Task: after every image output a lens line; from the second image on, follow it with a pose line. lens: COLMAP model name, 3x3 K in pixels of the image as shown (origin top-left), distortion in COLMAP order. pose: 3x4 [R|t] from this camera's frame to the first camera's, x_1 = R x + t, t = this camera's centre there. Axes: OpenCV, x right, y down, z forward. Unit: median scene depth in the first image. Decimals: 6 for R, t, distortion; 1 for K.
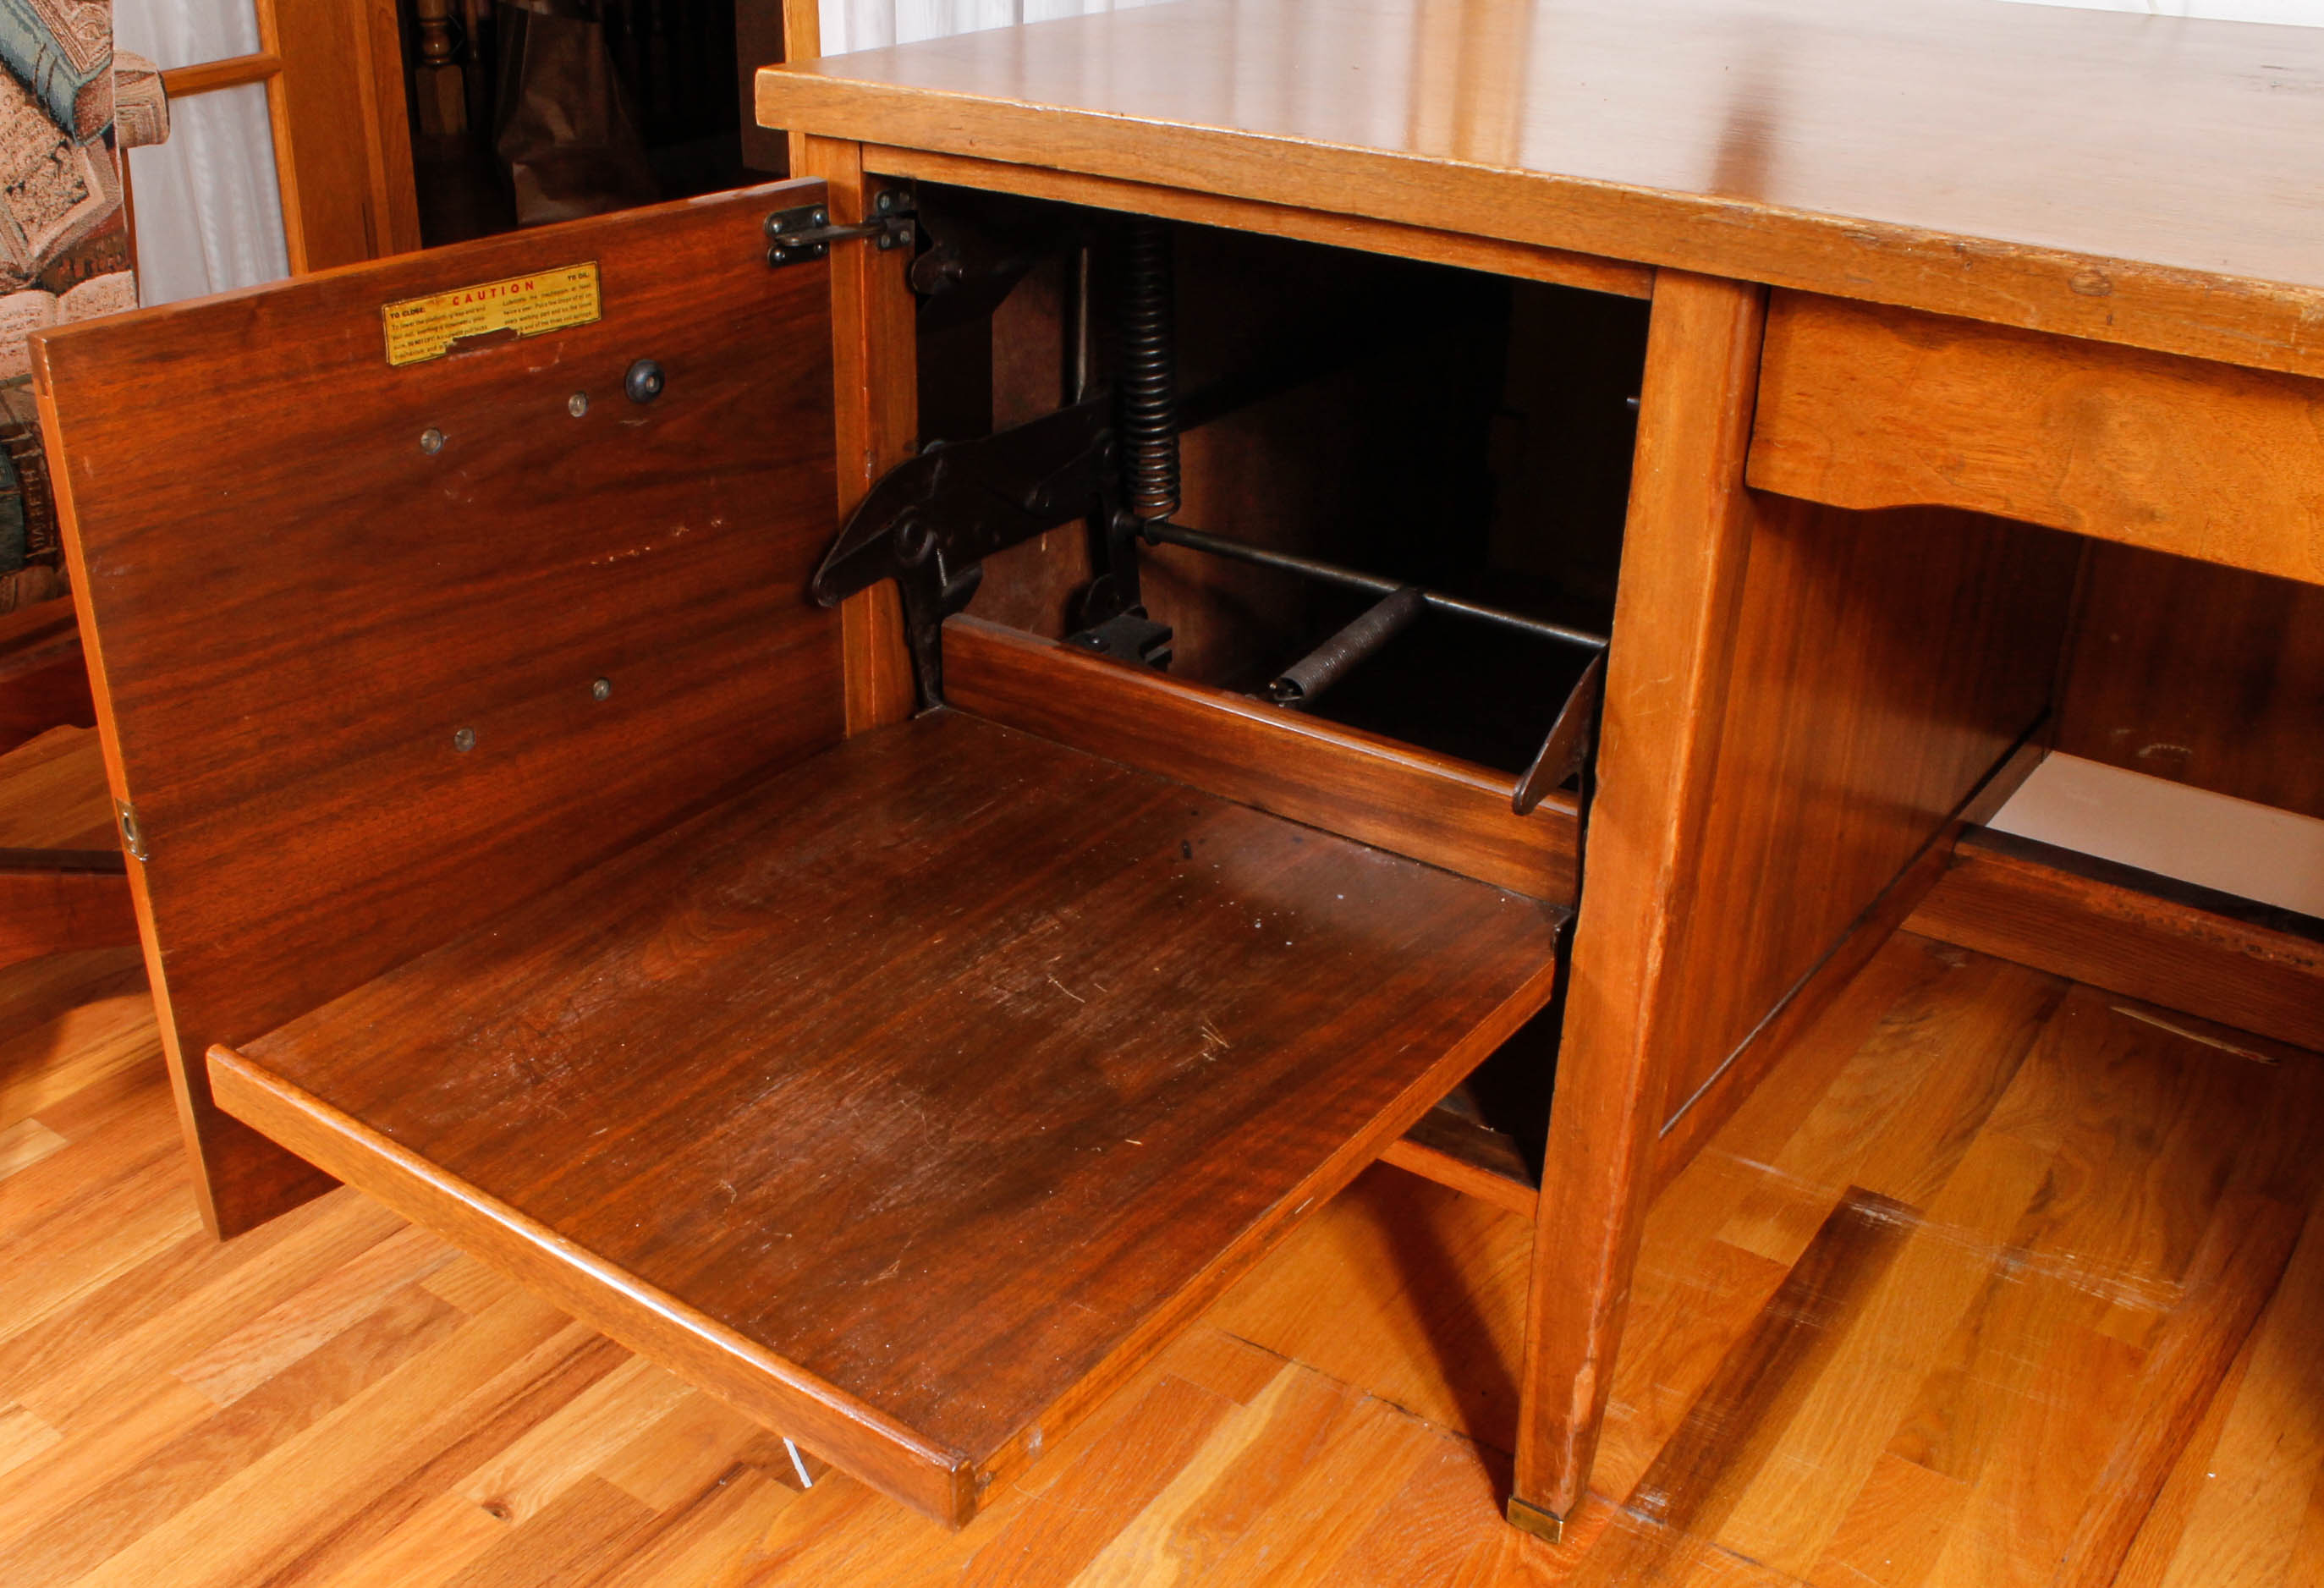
lens RADIAL K [[2284.0, 0, 1034.2], [0, 2284.0, 856.4], [0, 0, 1]] dist [-0.150835, 0.124837]
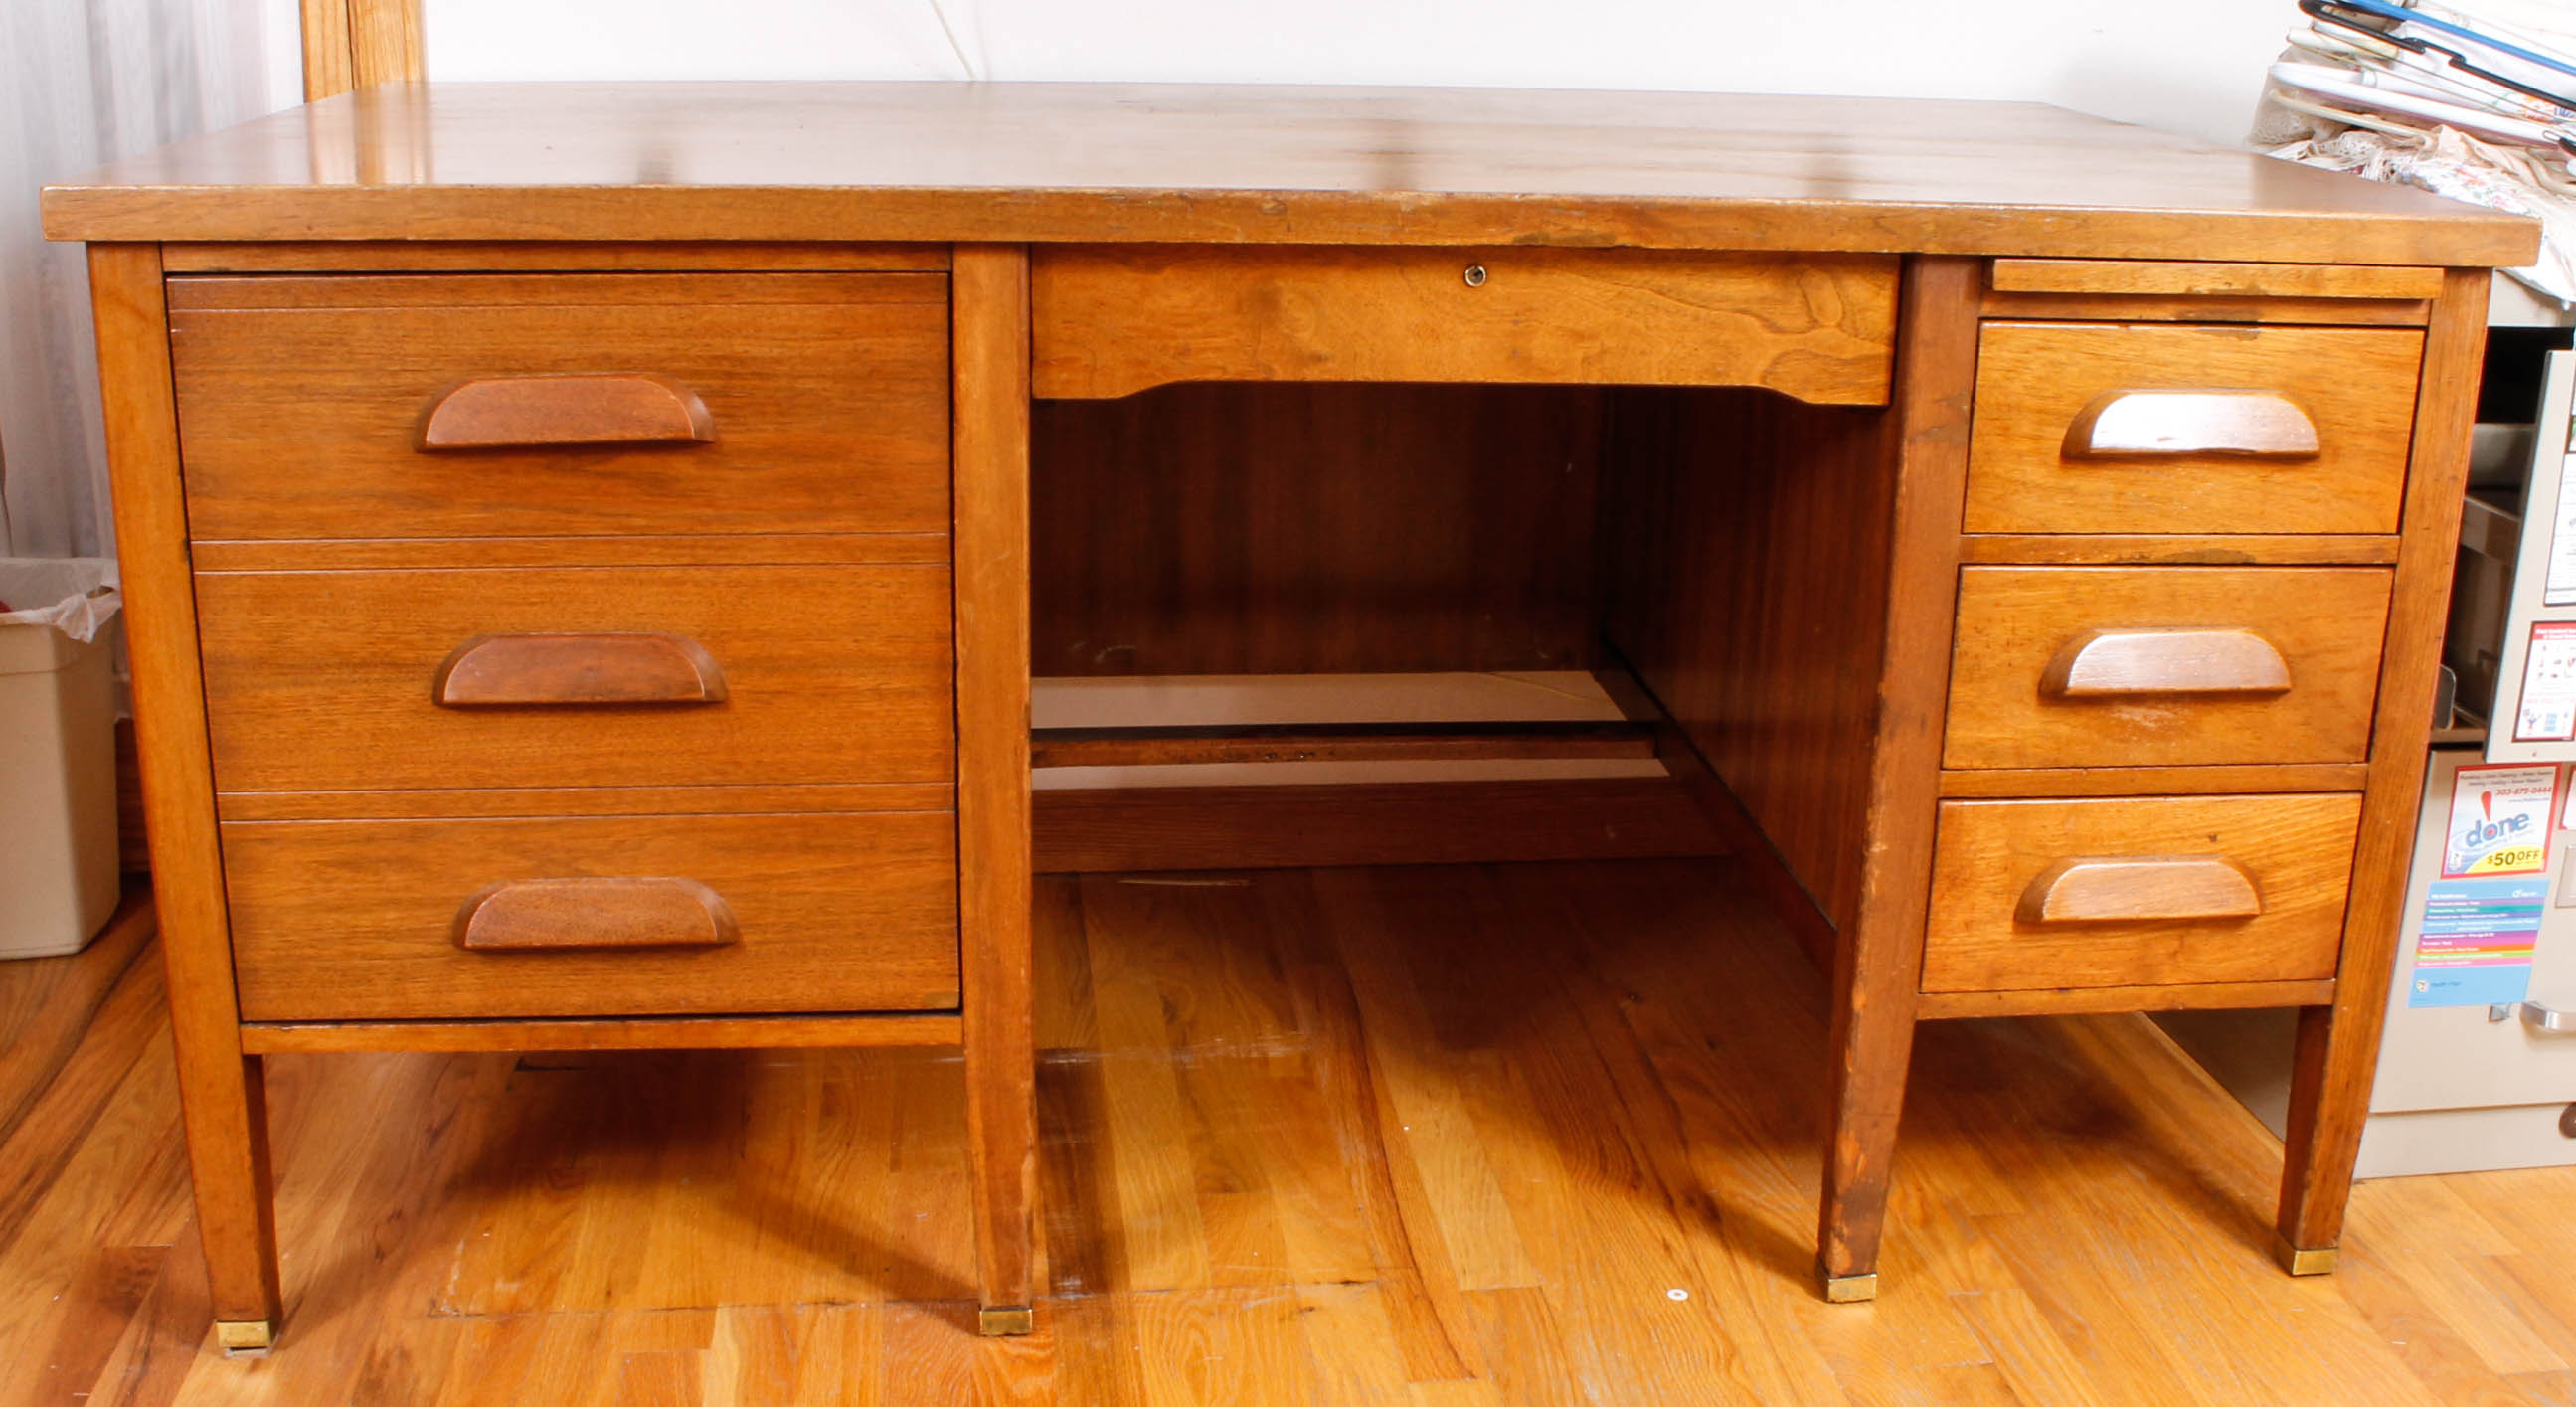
lens RADIAL K [[2608.6, 0, 1318.3], [0, 2608.6, 671.2], [0, 0, 1]] dist [-0.168003, 0.148568]
pose [[0.722355, -0.187632, 0.665581, -0.602185], [0.298026, 0.952984, -0.054796, 0.121970], [-0.624006, 0.237943, 0.744311, -0.216257]]
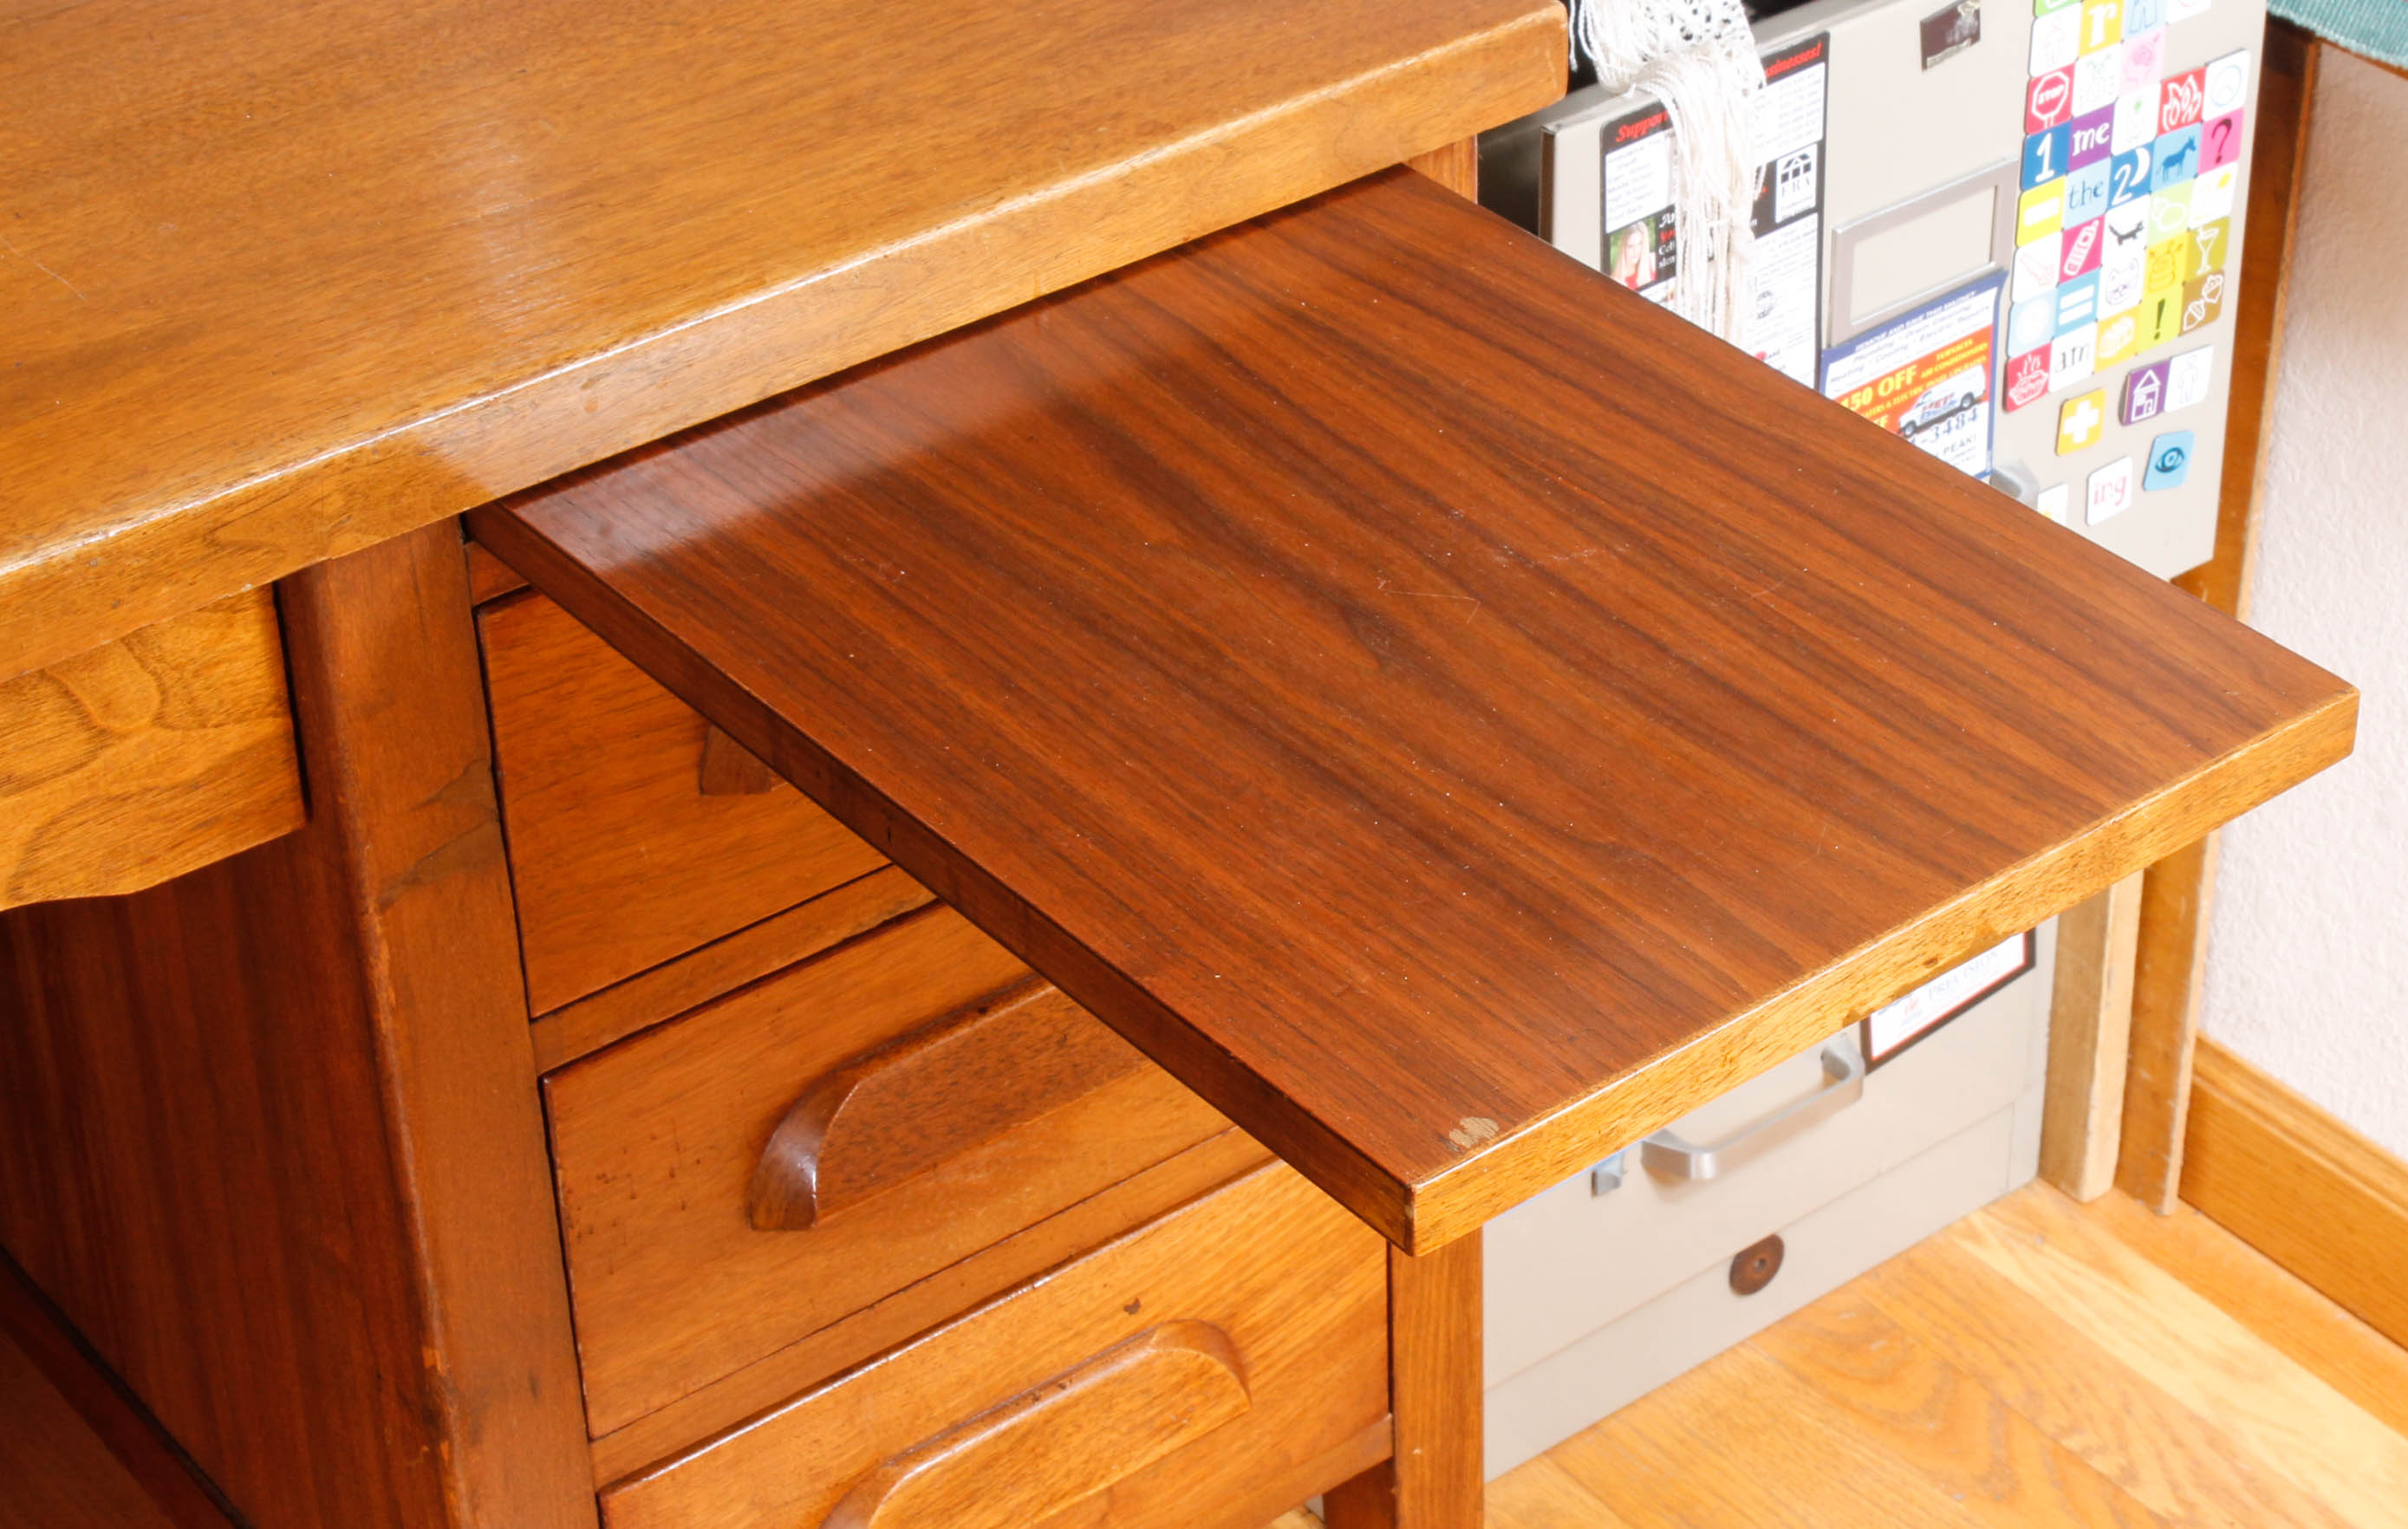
lens RADIAL K [[4998.9, 0, 1438.1], [0, 4998.9, 722.9], [0, 0, 1]] dist [-0.007161, 0.176895]
pose [[0.233762, -0.536732, 0.810724, -0.257519], [0.452113, 0.798202, 0.398081, -0.418613], [-0.860784, 0.273482, 0.429253, -0.127326]]
